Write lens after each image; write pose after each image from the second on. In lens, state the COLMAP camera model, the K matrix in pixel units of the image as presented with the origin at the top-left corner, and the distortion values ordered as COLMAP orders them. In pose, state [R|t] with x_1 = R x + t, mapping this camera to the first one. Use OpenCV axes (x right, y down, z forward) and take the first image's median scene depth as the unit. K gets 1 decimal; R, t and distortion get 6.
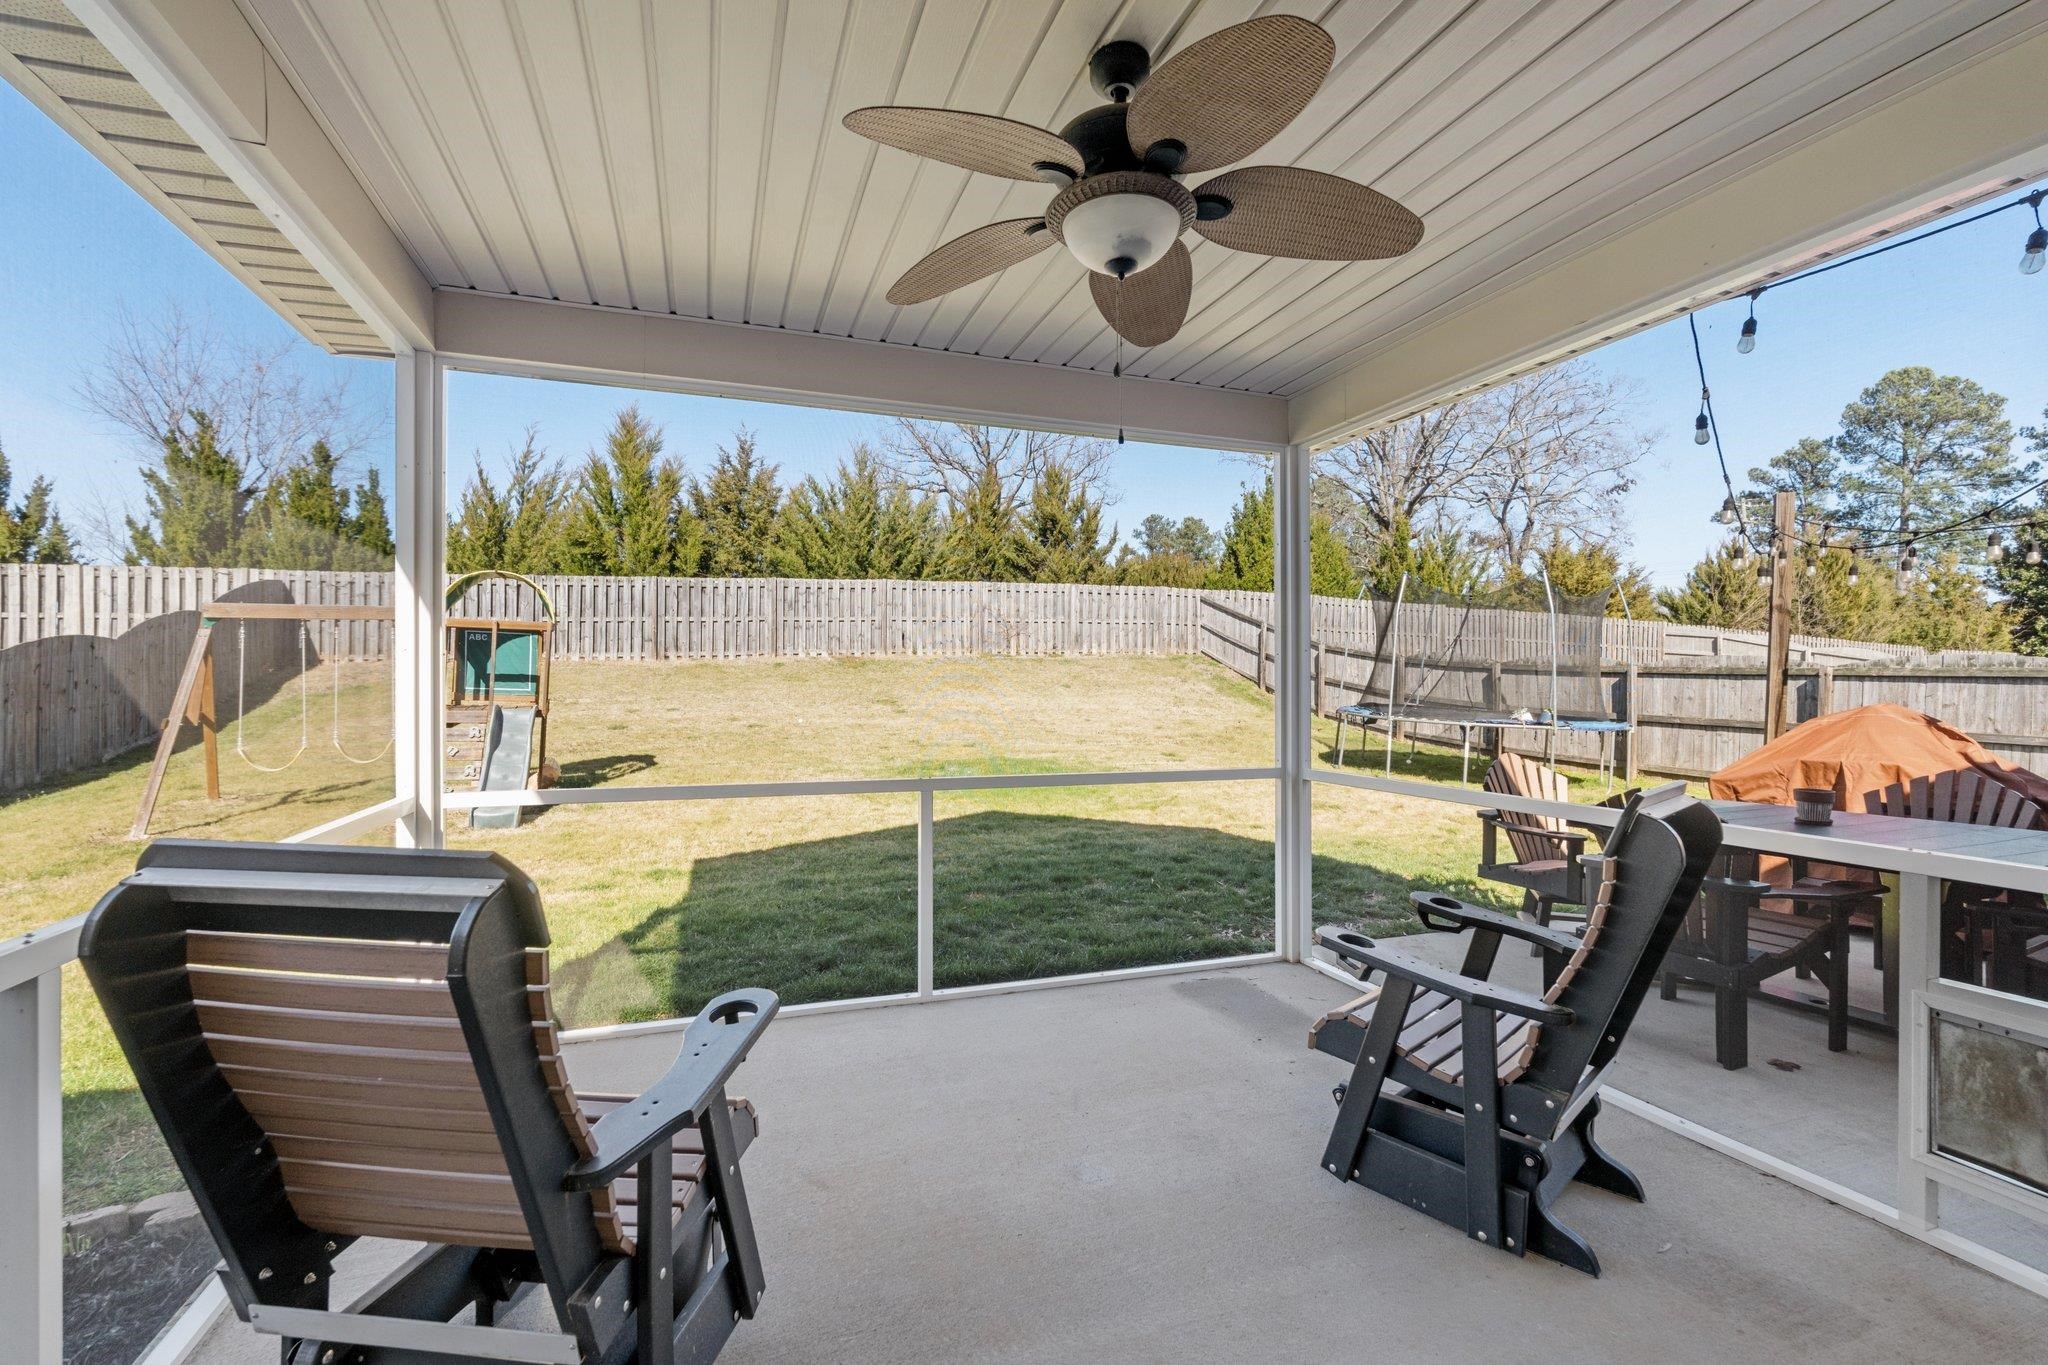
lens RADIAL K [[896.6, 0, 1017.8], [0, 896.6, 685.1], [0, 0, 1]] dist [-0.009702, 0.000302]
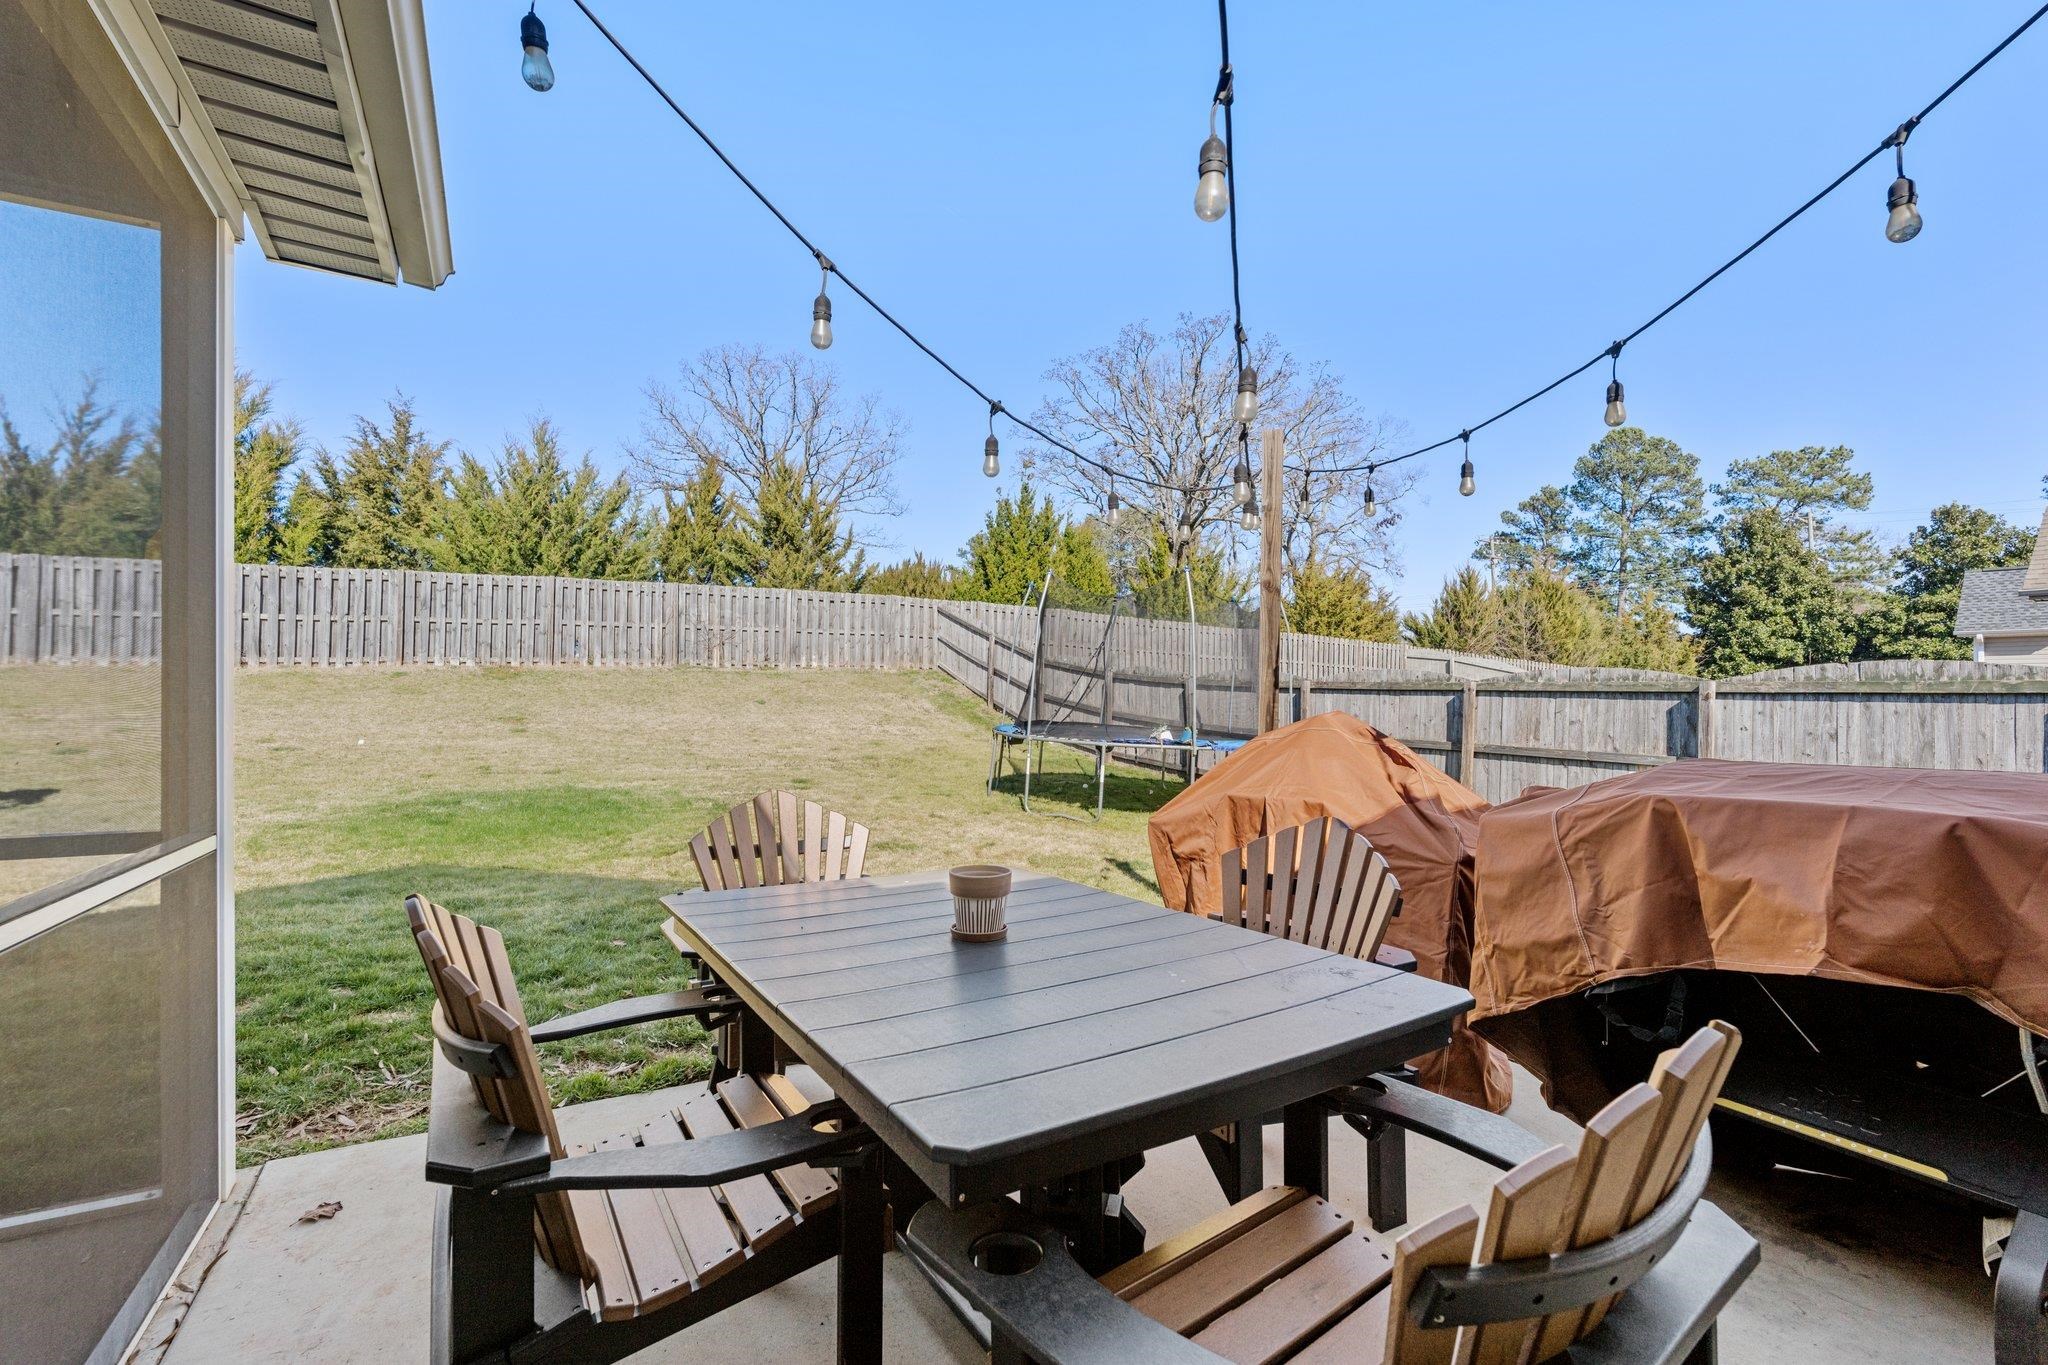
lens RADIAL K [[896.6, 0, 1021.2], [0, 896.6, 694.5], [0, 0, 1]] dist [-0.009702, 0.000302]
pose [[0.983376, 0.006616, 0.181462, 0.127379], [-0.004340, 0.999907, -0.012936, 0.003520], [-0.181530, 0.011934, 0.983313, 0.074950]]
